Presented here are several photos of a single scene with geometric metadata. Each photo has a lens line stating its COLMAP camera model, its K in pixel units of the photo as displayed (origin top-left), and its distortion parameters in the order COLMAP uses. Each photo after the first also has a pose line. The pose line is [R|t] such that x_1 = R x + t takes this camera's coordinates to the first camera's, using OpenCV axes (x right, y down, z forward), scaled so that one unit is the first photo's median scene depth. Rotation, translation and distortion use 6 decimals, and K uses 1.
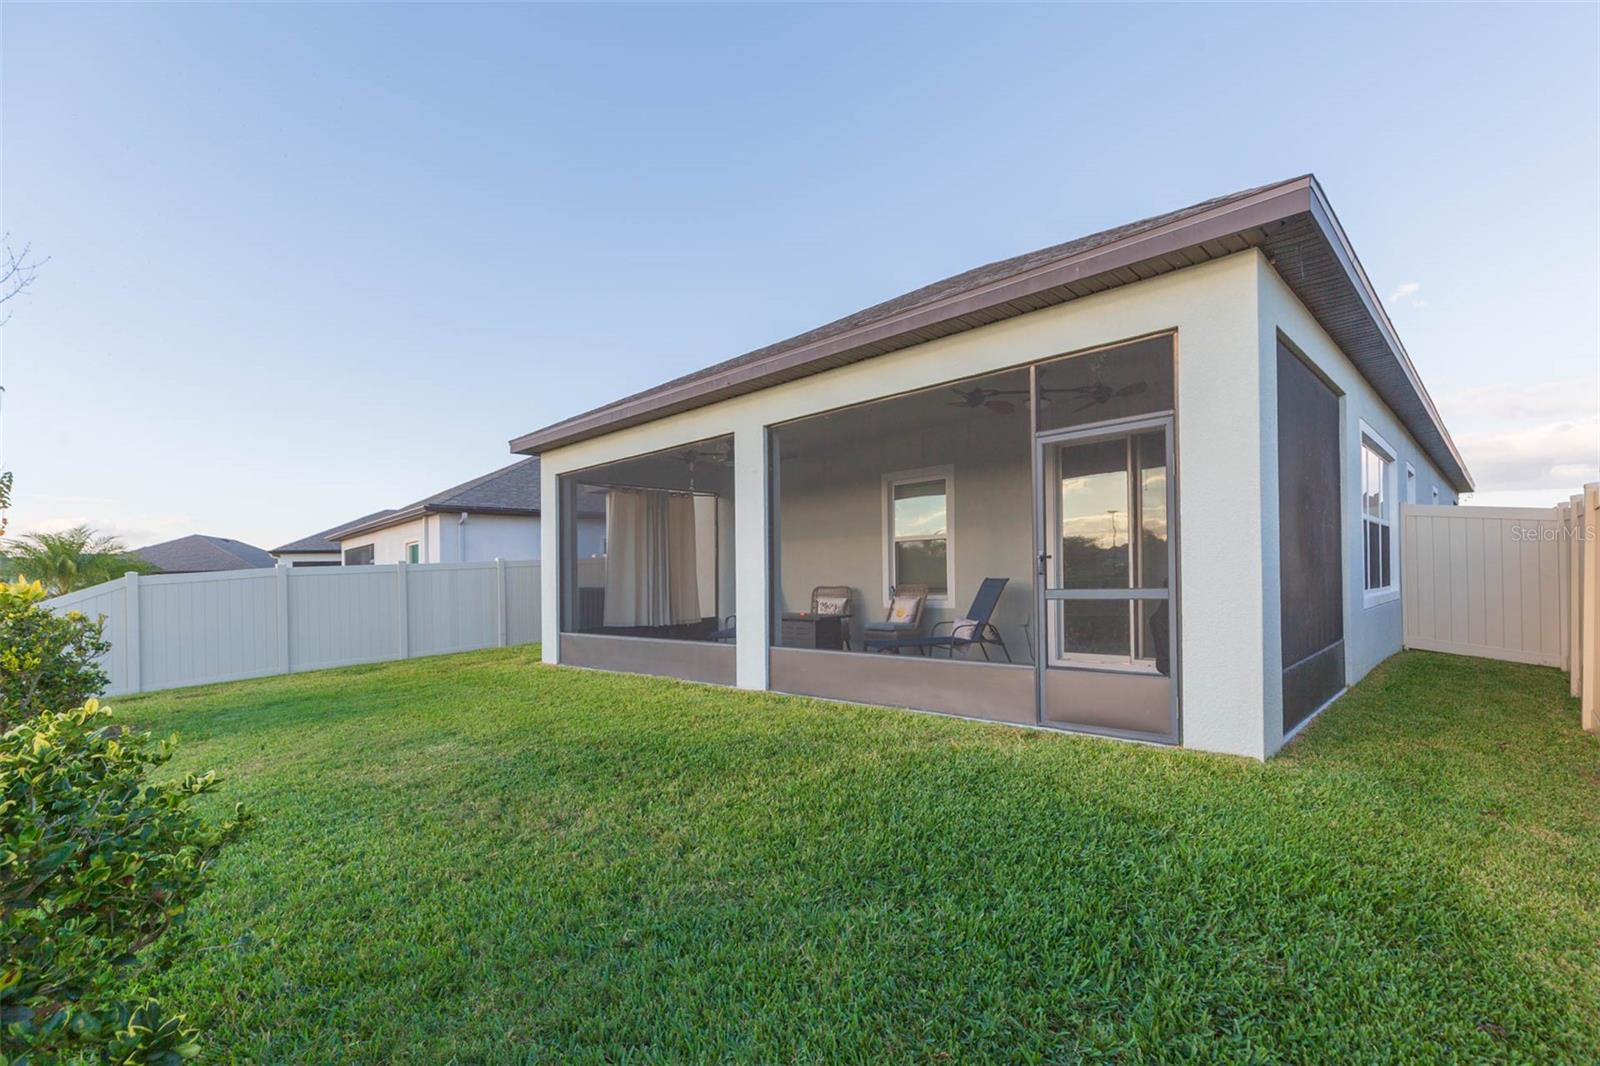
lens RADIAL K [[719.9, 0, 791.2], [0, 719.9, 569.7], [0, 0, 1]] dist [0.000740, 0.000025]
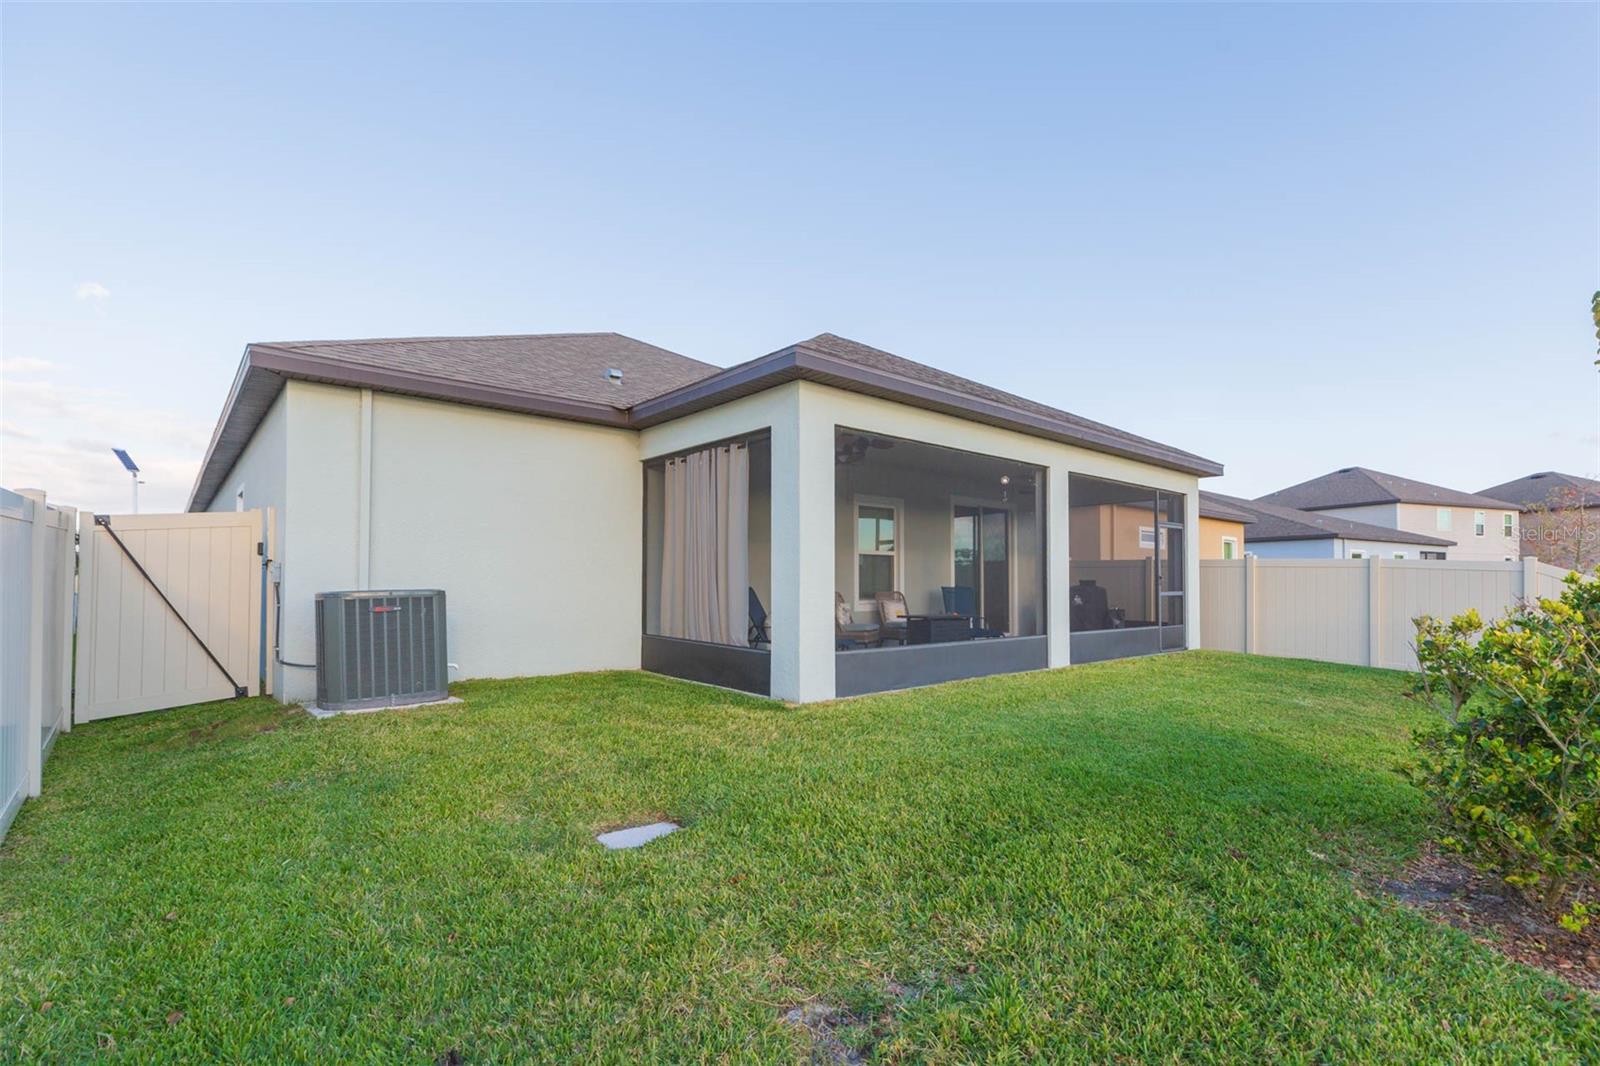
lens RADIAL K [[719.9, 0, 791.2], [0, 719.9, 569.7], [0, 0, 1]] dist [0.000740, 0.000025]
pose [[0.064556, 0.033976, 0.997336, -1.111960], [-0.001579, 0.999422, -0.033944, 0.029471], [-0.997913, 0.000616, 0.064572, 1.109271]]
